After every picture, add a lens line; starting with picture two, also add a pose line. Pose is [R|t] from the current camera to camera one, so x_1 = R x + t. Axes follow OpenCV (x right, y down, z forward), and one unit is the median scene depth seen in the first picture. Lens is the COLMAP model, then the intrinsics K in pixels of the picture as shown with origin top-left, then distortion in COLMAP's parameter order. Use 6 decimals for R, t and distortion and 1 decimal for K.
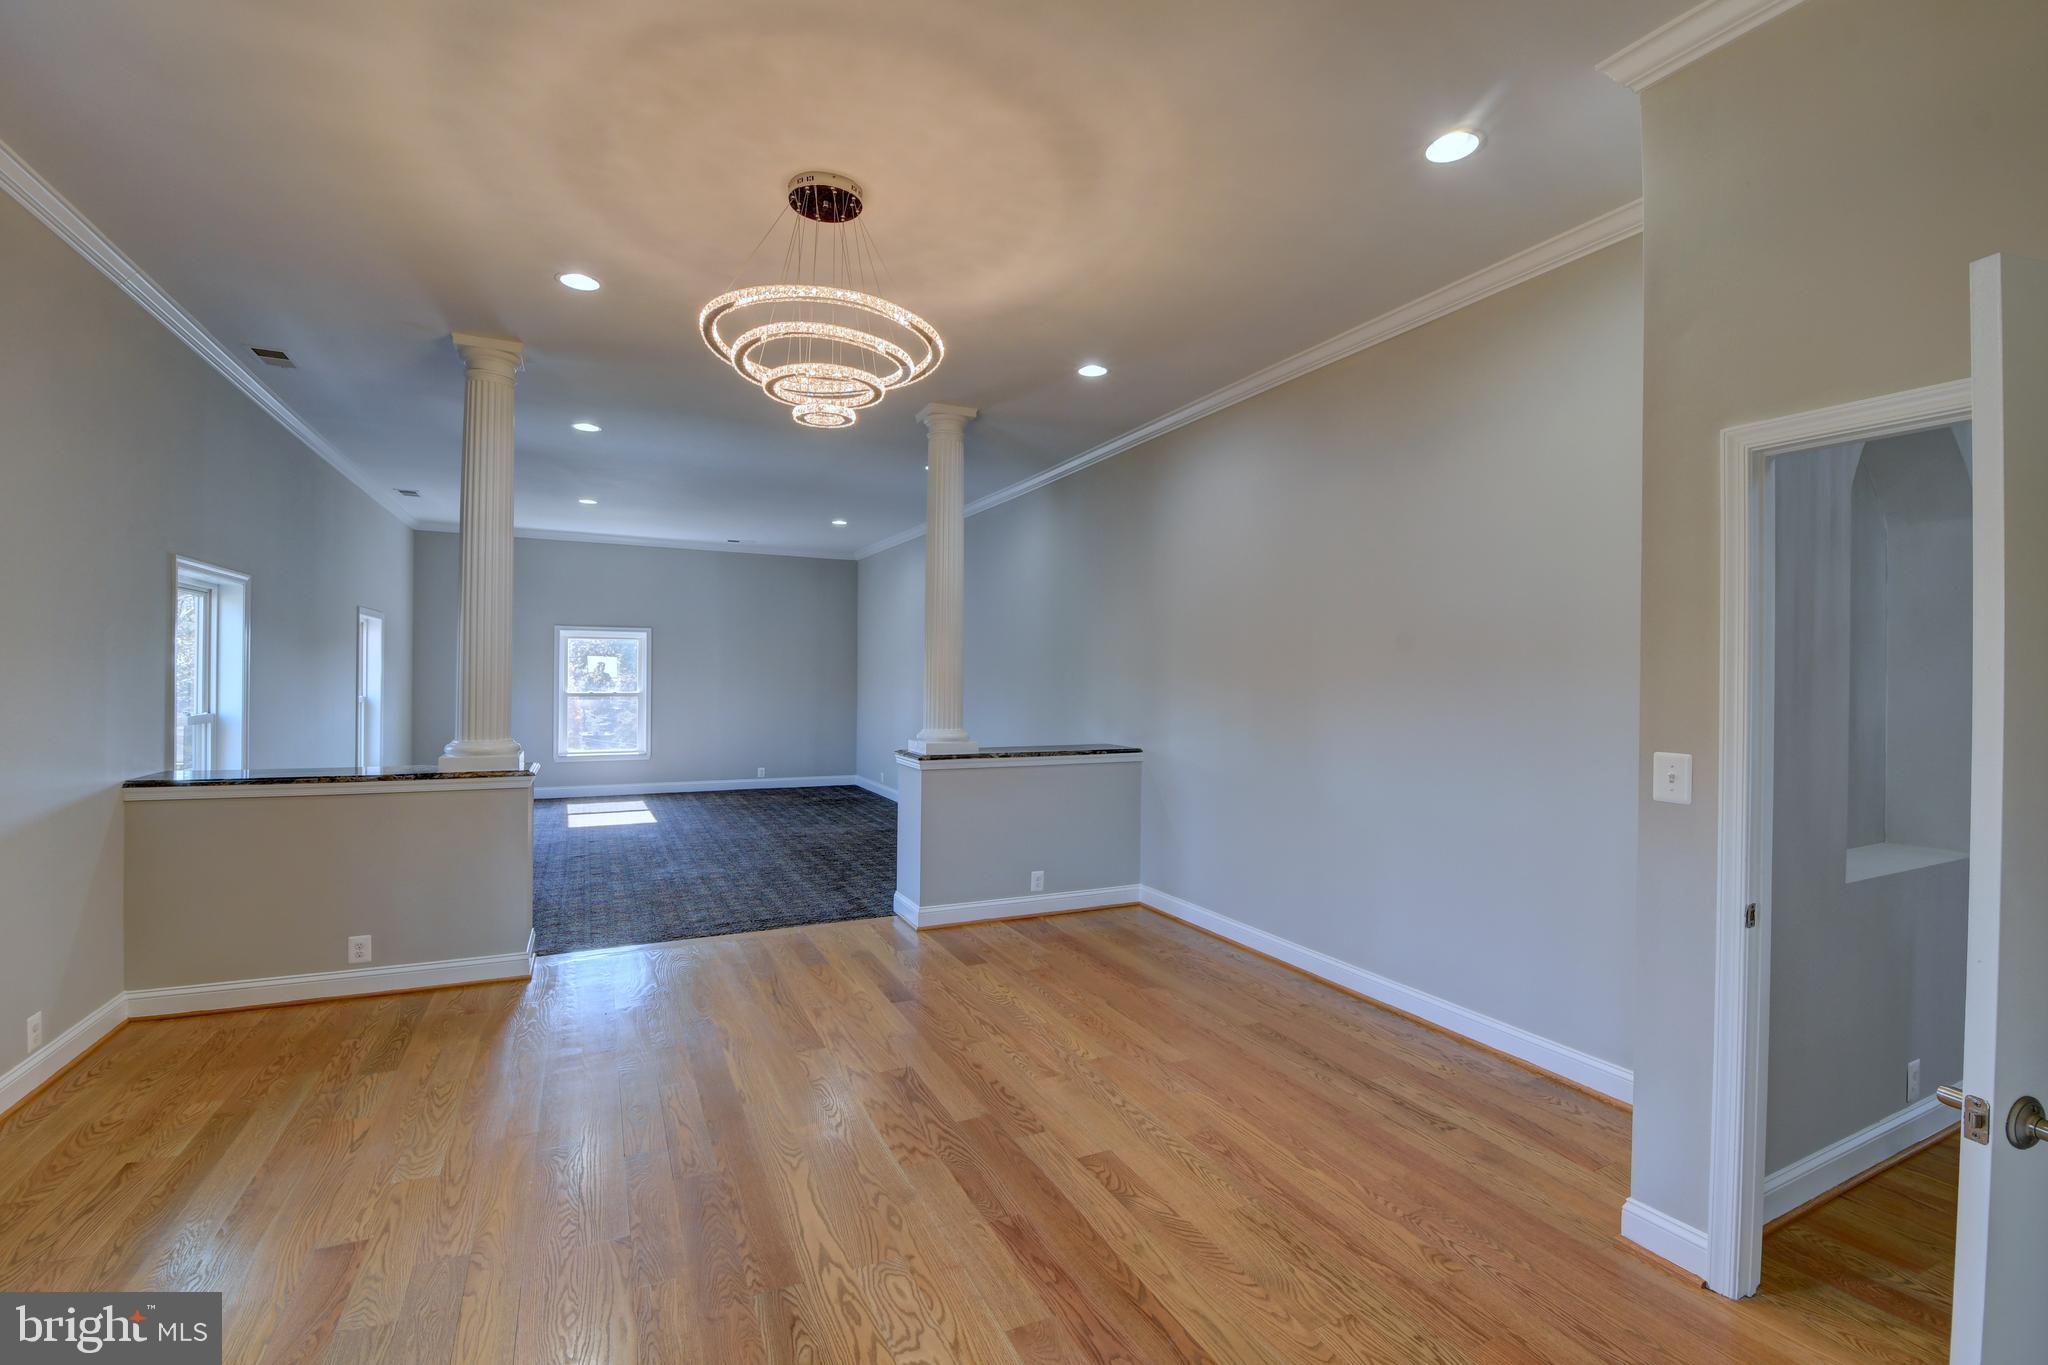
lens RADIAL K [[889.6, 0, 1031.3], [0, 889.6, 666.4], [0, 0, 1]] dist [-0.001804, -0.012509]
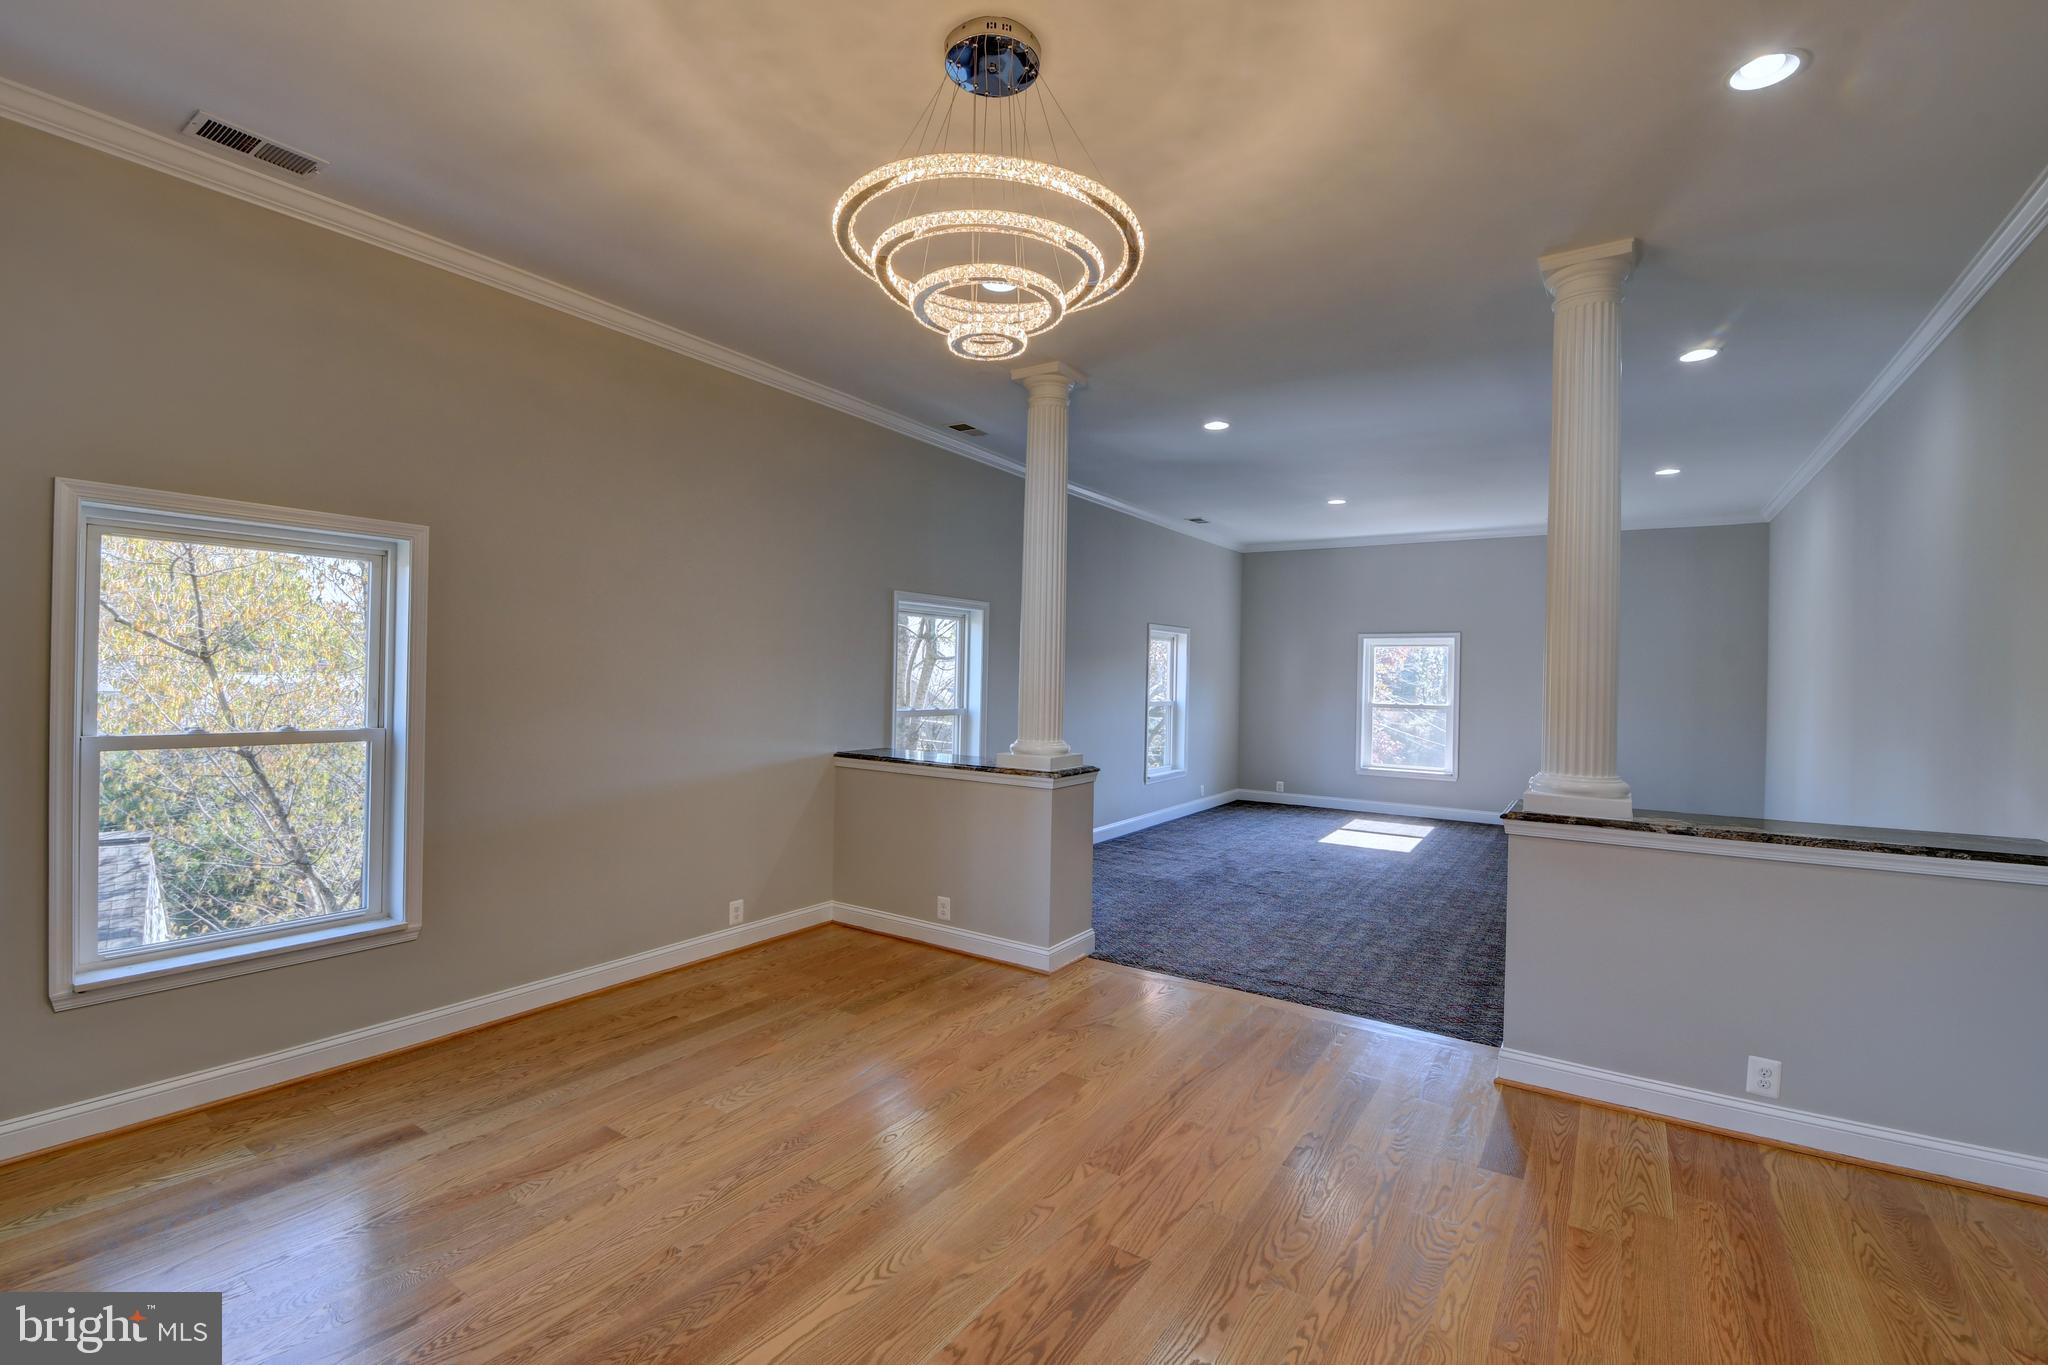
lens RADIAL K [[889.6, 0, 979.1], [0, 889.6, 671.7], [0, 0, 1]] dist [-0.001804, -0.012509]
pose [[0.495080, -0.002096, -0.868845, 0.308336], [-0.003593, 0.999984, -0.004459, 0.004718], [0.868840, 0.005329, 0.495064, 0.441807]]
